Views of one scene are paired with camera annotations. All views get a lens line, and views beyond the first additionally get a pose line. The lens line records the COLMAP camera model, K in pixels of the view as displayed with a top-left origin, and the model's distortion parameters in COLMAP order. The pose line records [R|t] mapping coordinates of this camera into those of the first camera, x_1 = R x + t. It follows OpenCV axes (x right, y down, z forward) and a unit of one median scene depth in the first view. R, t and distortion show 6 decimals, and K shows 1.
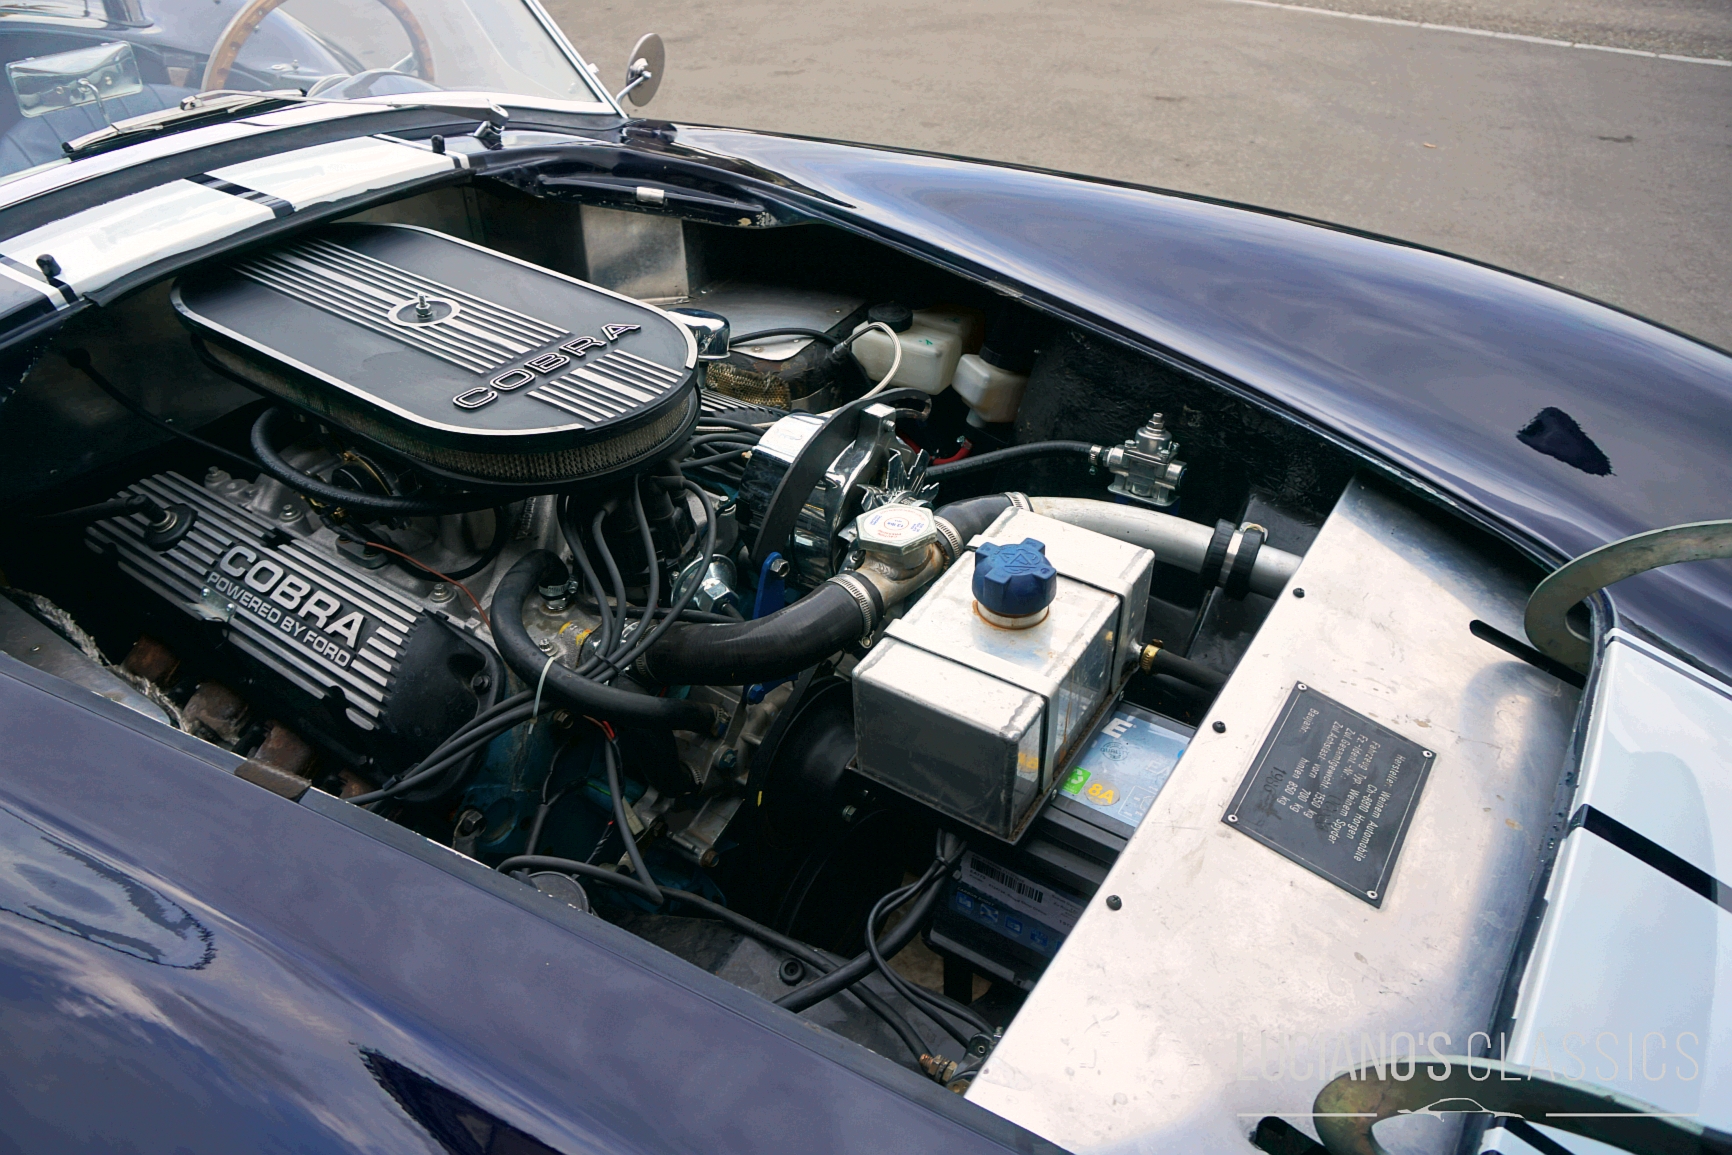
lens RADIAL K [[1162.2, 0, 862.5], [0, 1162.2, 578.3], [0, 0, 1]] dist [-0.051560, 0.036931]
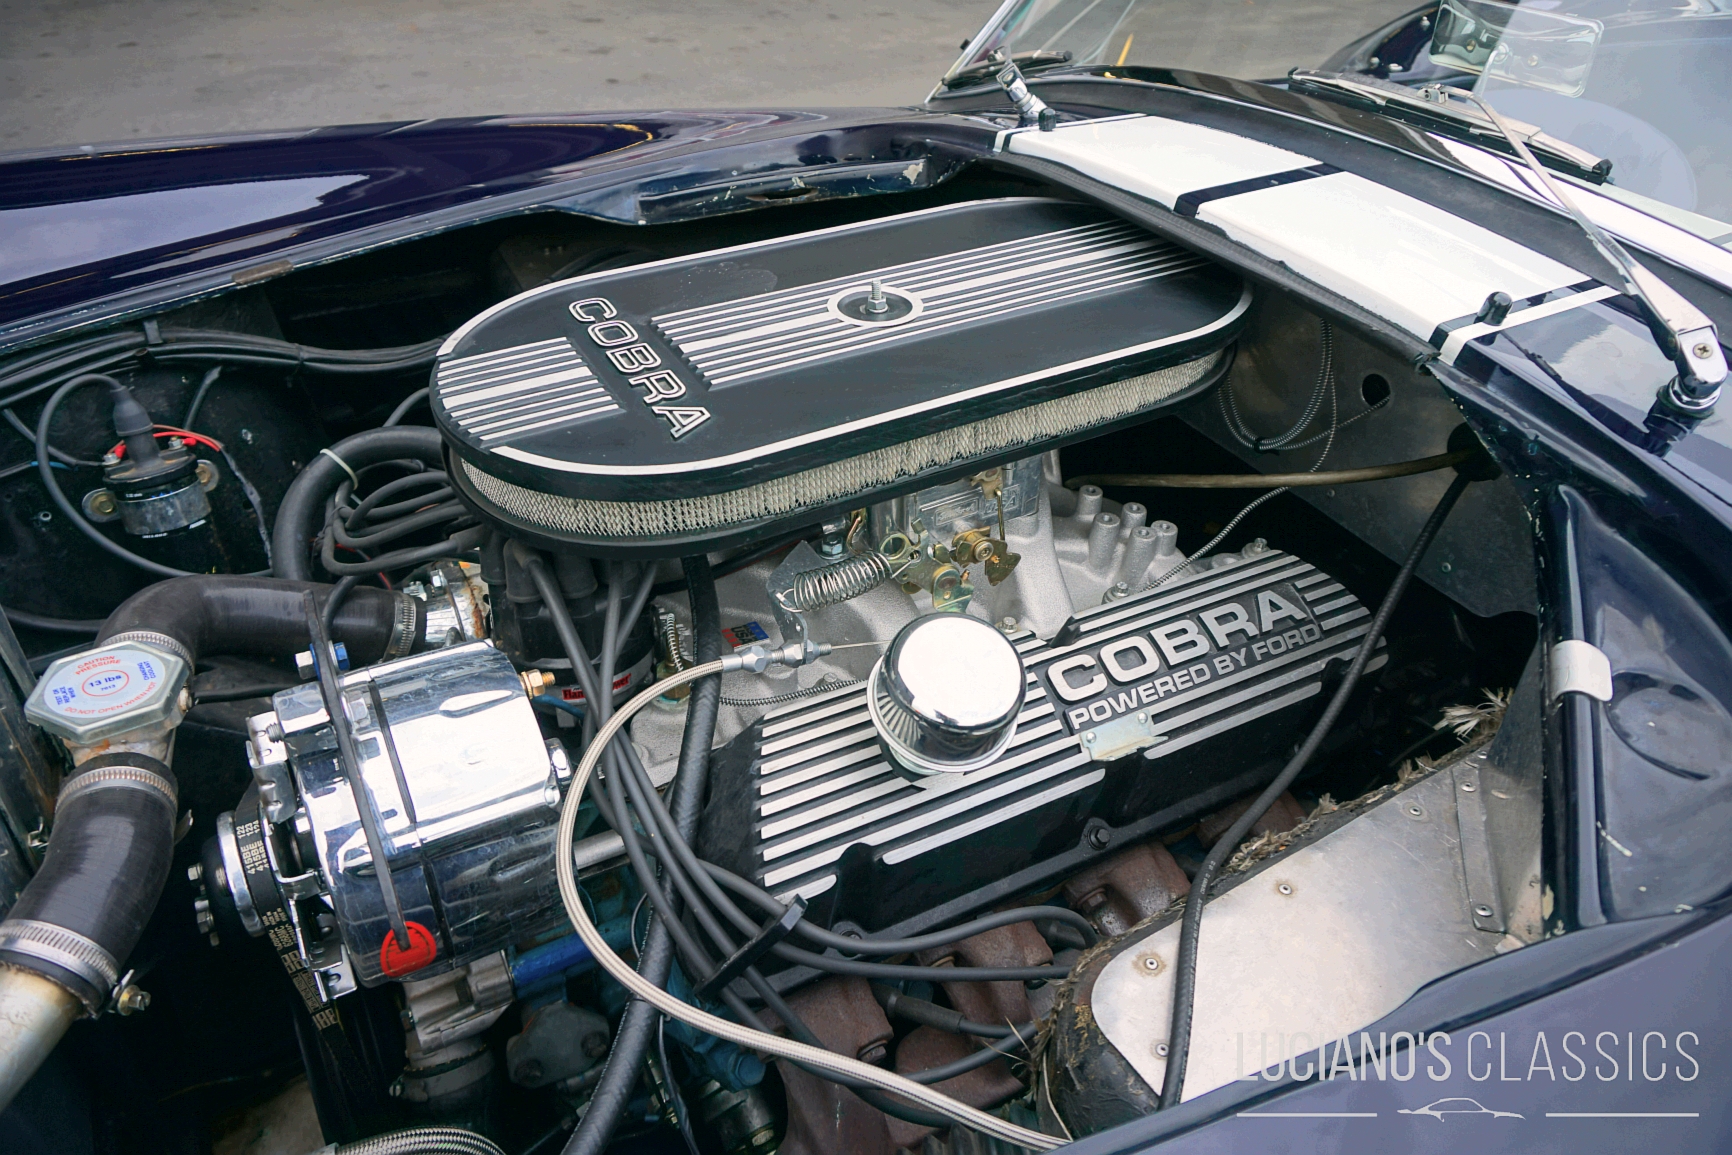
lens RADIAL K [[1162.2, 0, 865.4], [0, 1162.2, 576.3], [0, 0, 1]] dist [-0.051560, 0.036931]
pose [[0.519758, -0.615449, 0.592515, -1.043561], [0.483845, 0.783666, 0.389567, -0.423418], [-0.704092, 0.084205, 0.705098, 0.614683]]
